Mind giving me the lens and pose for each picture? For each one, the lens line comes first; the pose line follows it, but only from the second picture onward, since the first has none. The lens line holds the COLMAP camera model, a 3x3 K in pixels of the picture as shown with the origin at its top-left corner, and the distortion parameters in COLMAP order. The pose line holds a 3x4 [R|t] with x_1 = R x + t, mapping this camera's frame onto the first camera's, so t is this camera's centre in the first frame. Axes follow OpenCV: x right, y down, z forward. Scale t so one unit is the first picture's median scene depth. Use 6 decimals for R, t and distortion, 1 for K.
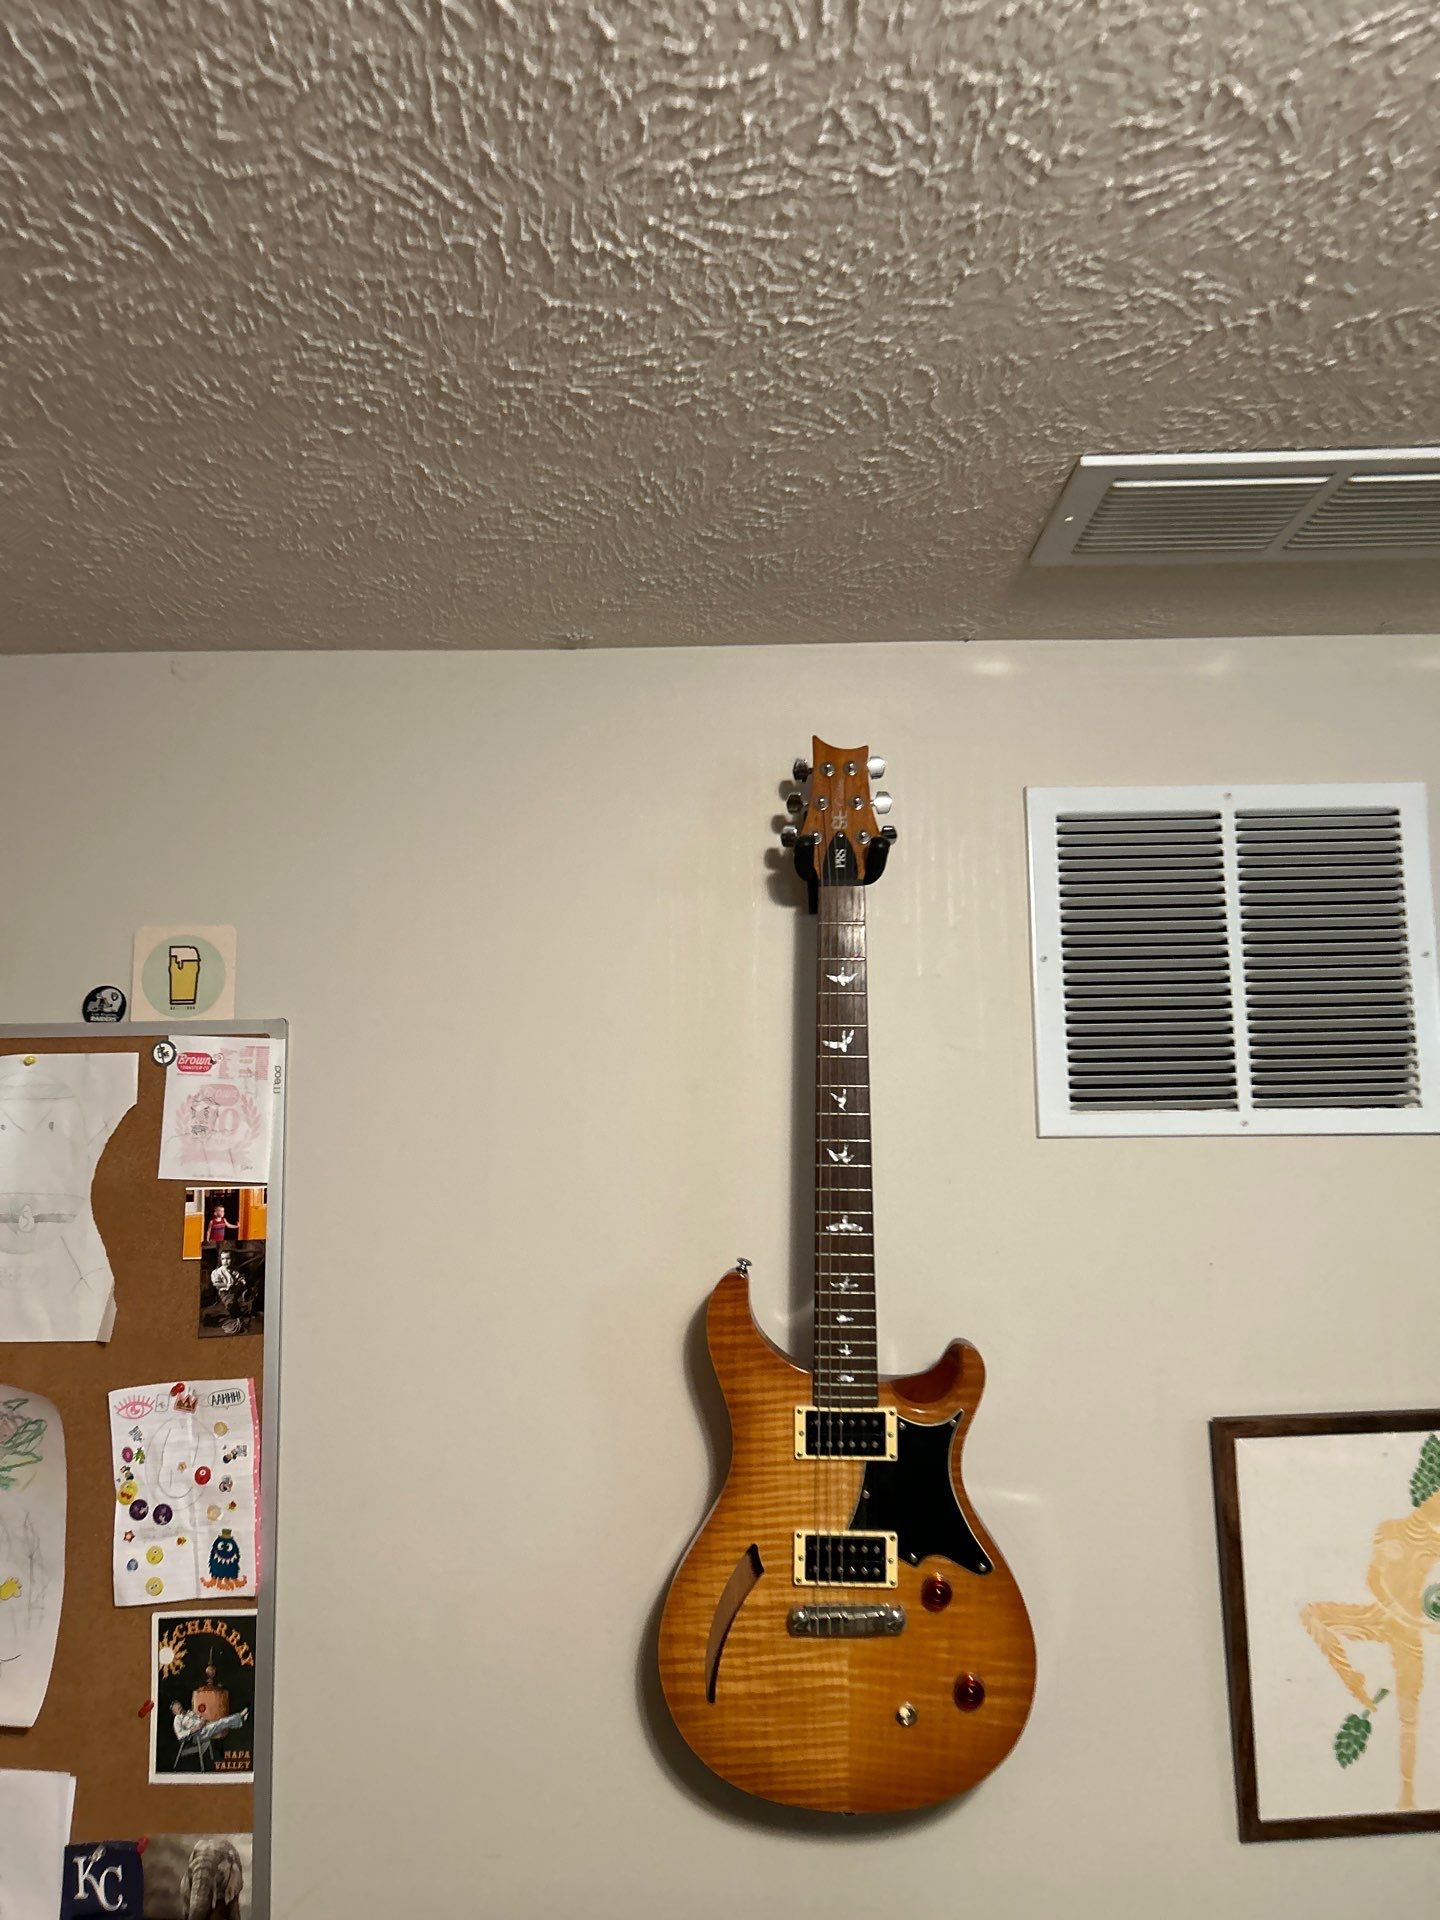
lens RADIAL K [[1452.4, 0, 736.5], [0, 1452.4, 939.4], [0, 0, 1]] dist [0.049258, -0.054320]
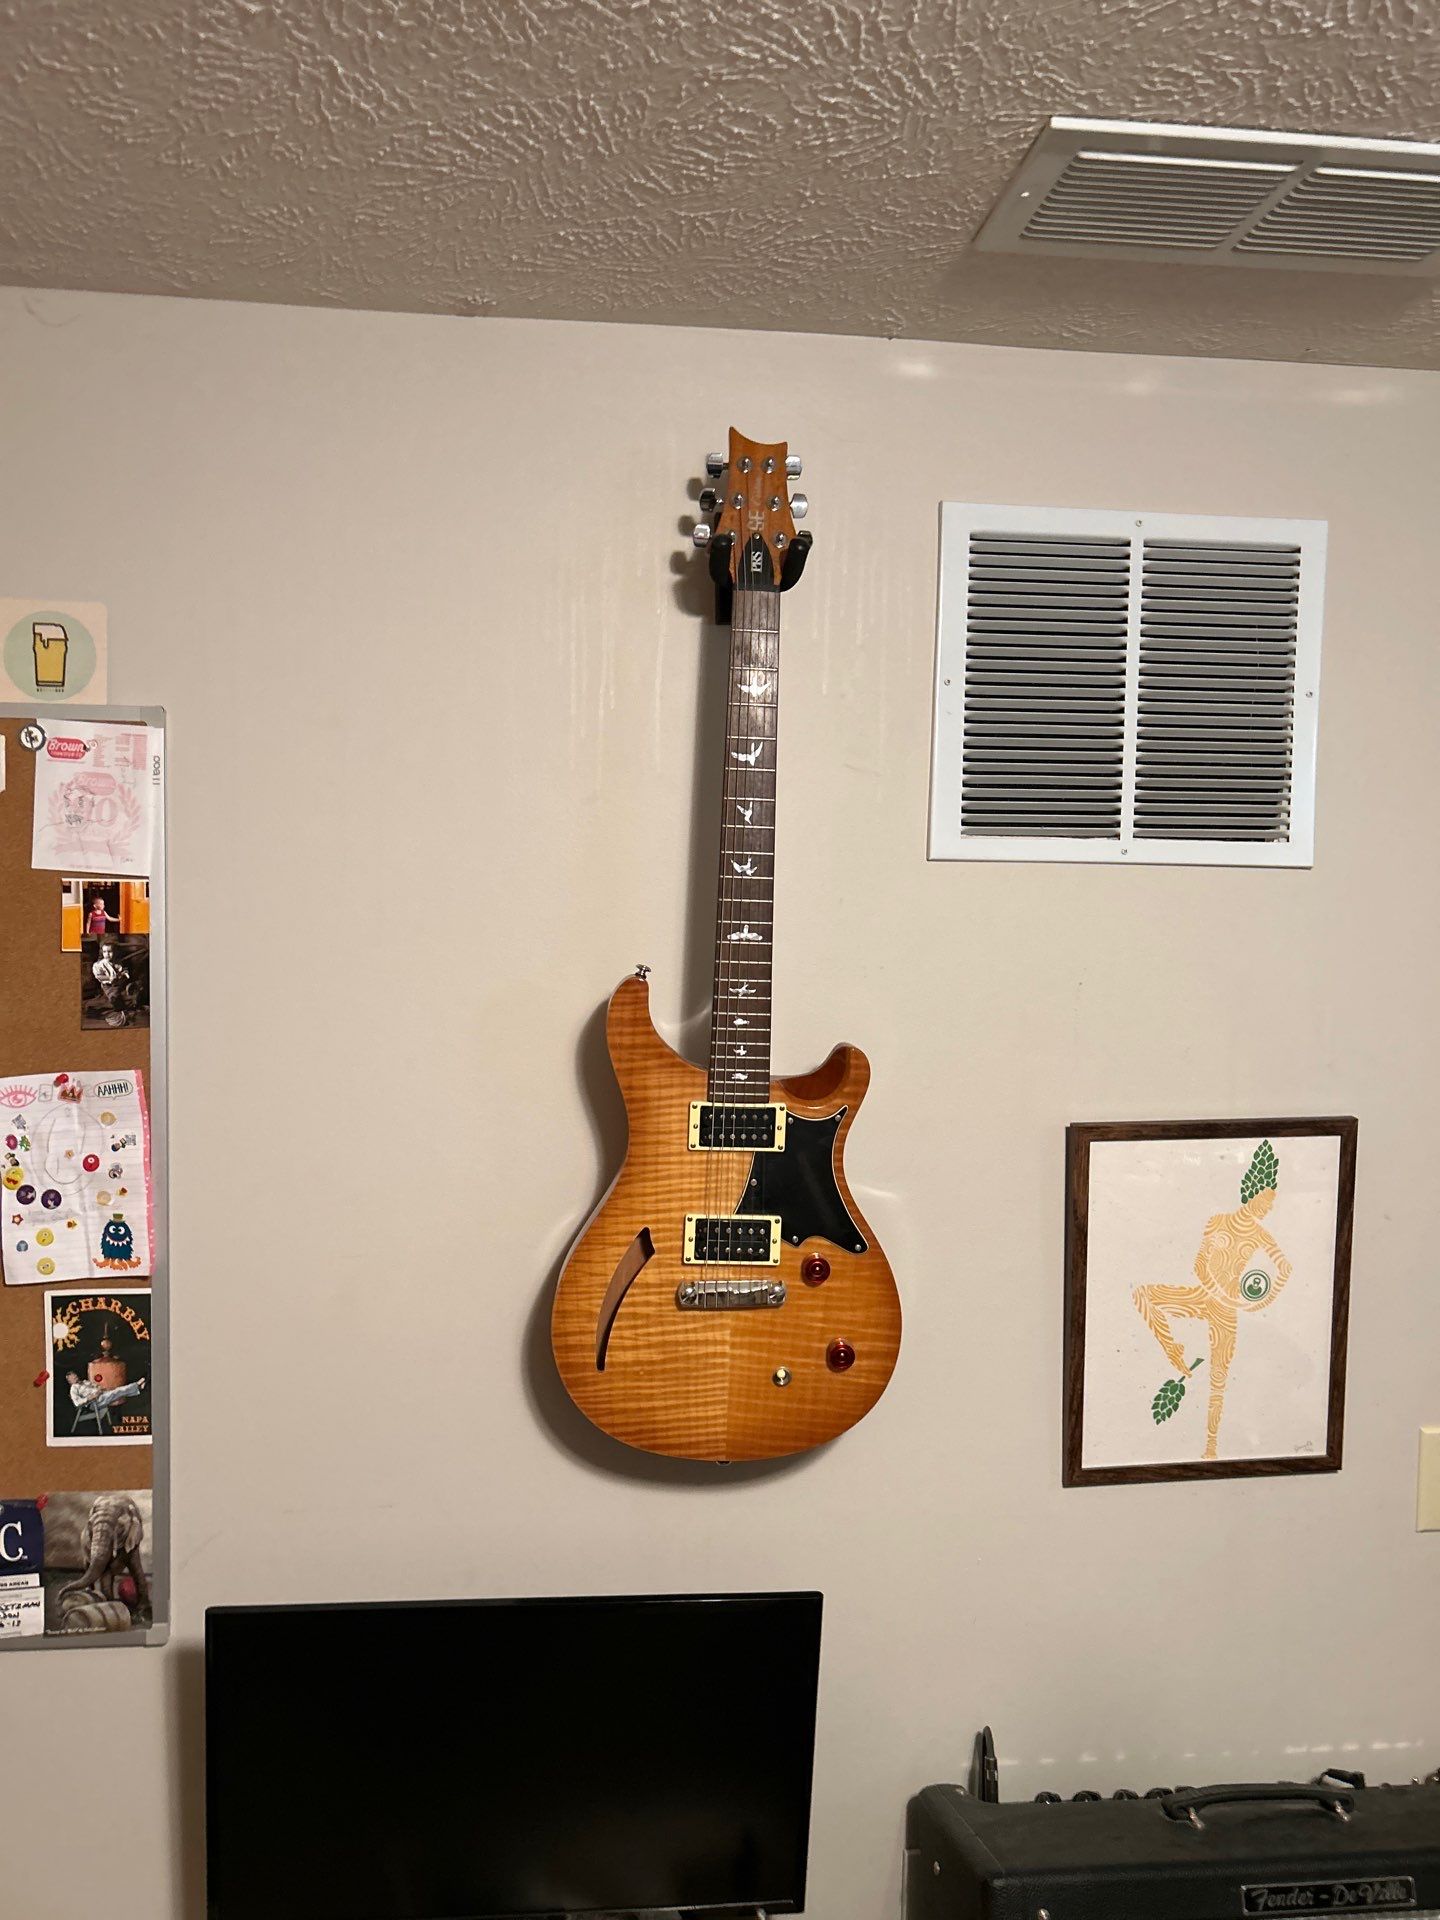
lens RADIAL K [[1452.4, 0, 717.6], [0, 1452.4, 963.1], [0, 0, 1]] dist [0.049258, -0.054320]
pose [[0.993929, 0.027056, 0.106642, -0.050540], [-0.045131, 0.984252, 0.170911, 0.042334], [-0.100339, -0.174686, 0.979498, 0.001585]]
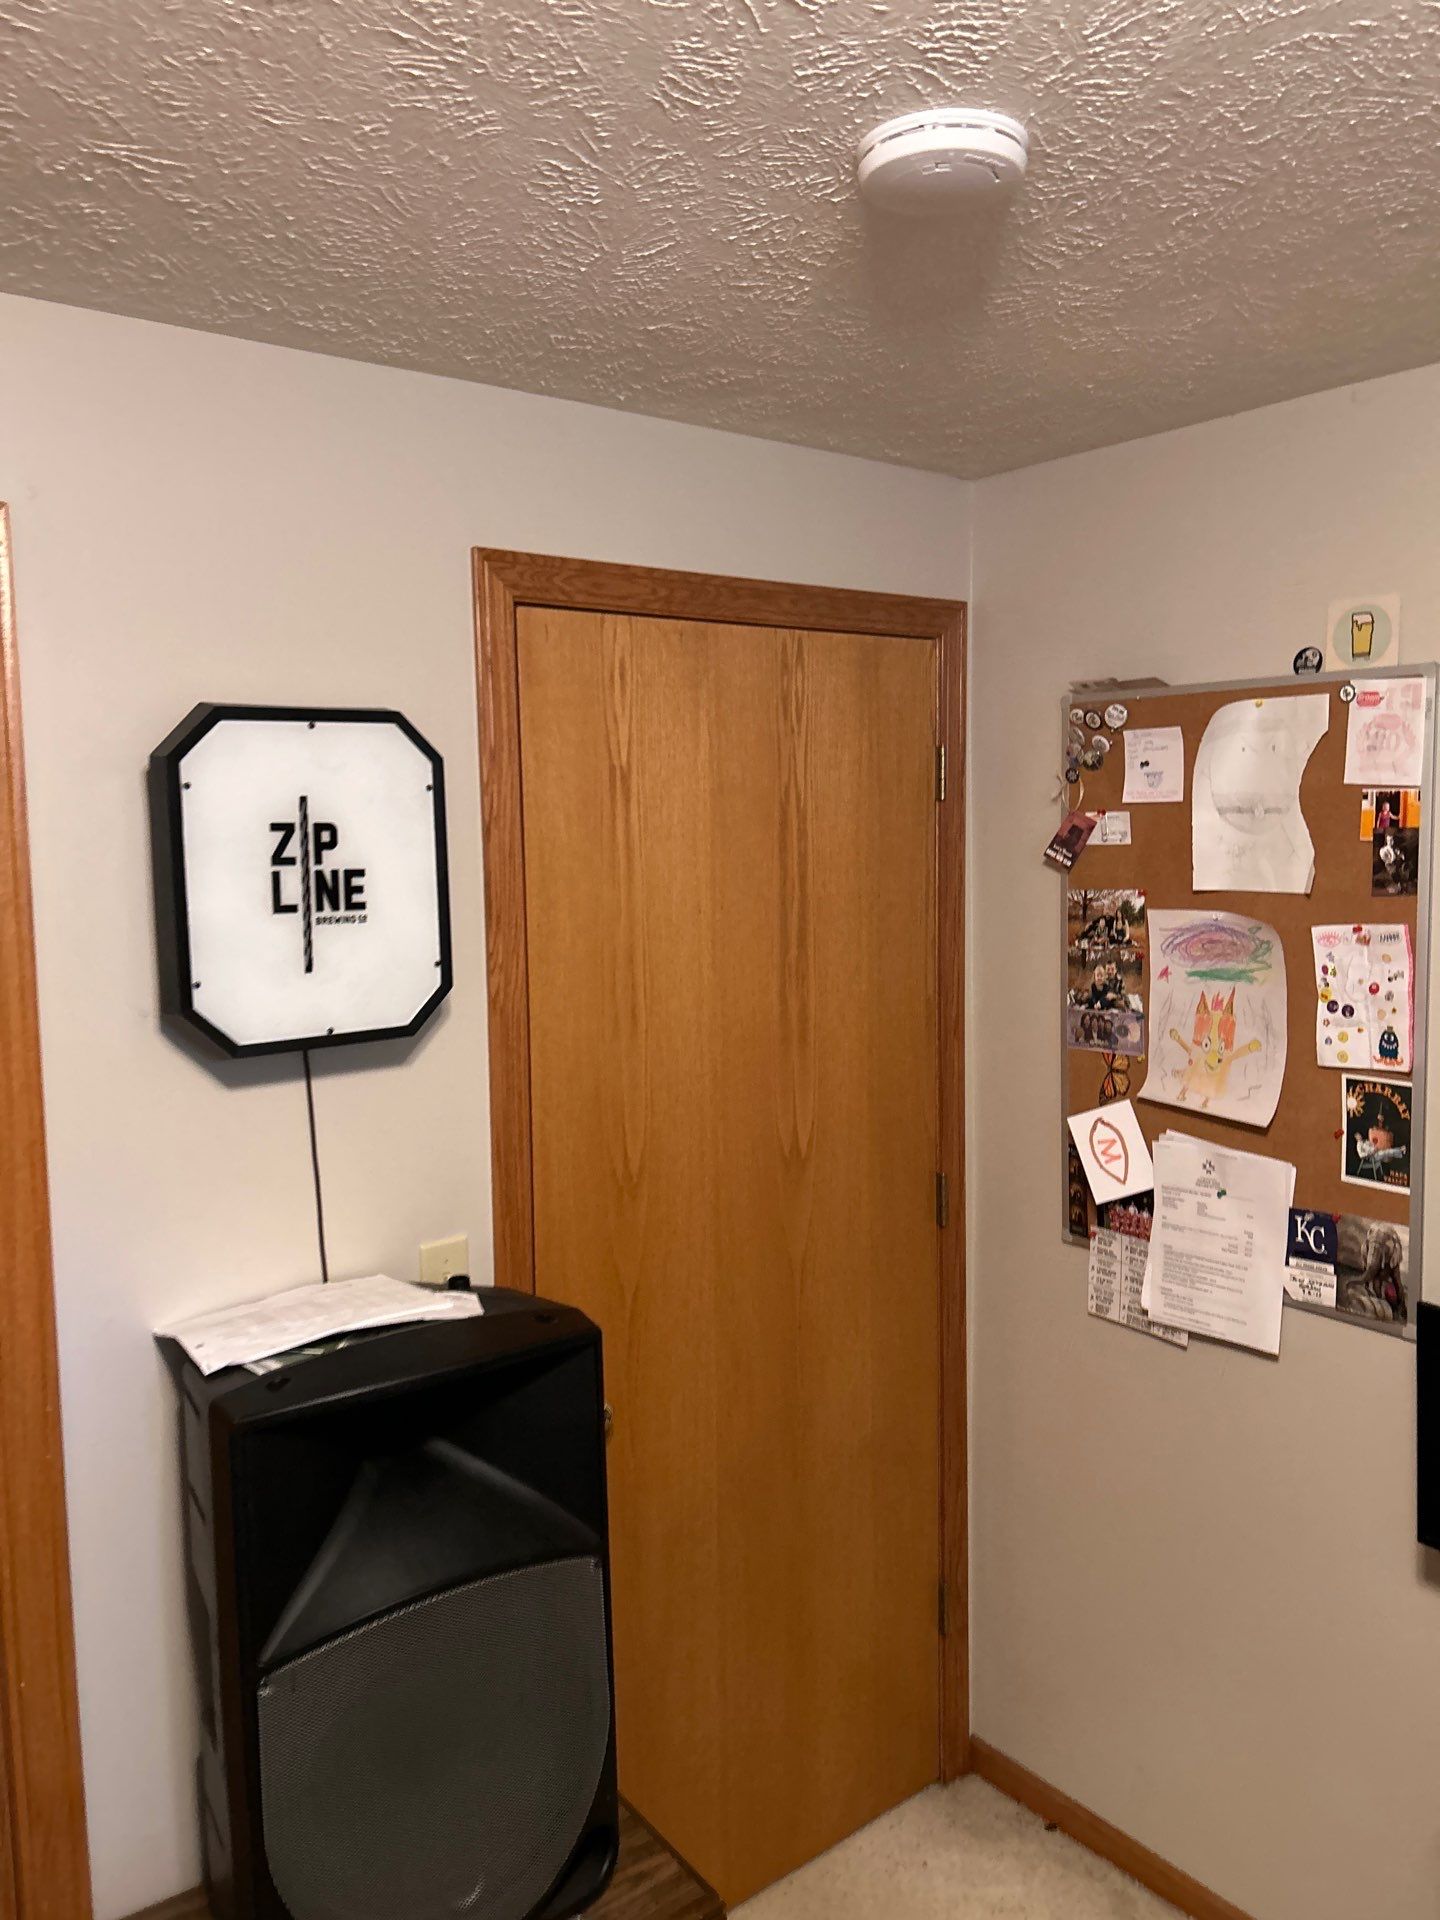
lens RADIAL K [[1452.4, 0, 735.8], [0, 1452.4, 946.0], [0, 0, 1]] dist [0.049258, -0.054320]
pose [[0.630100, 0.080199, -0.772361, 0.352152], [0.094095, 0.979437, 0.178465, 0.011199], [0.770792, -0.185126, 0.609597, -0.353590]]
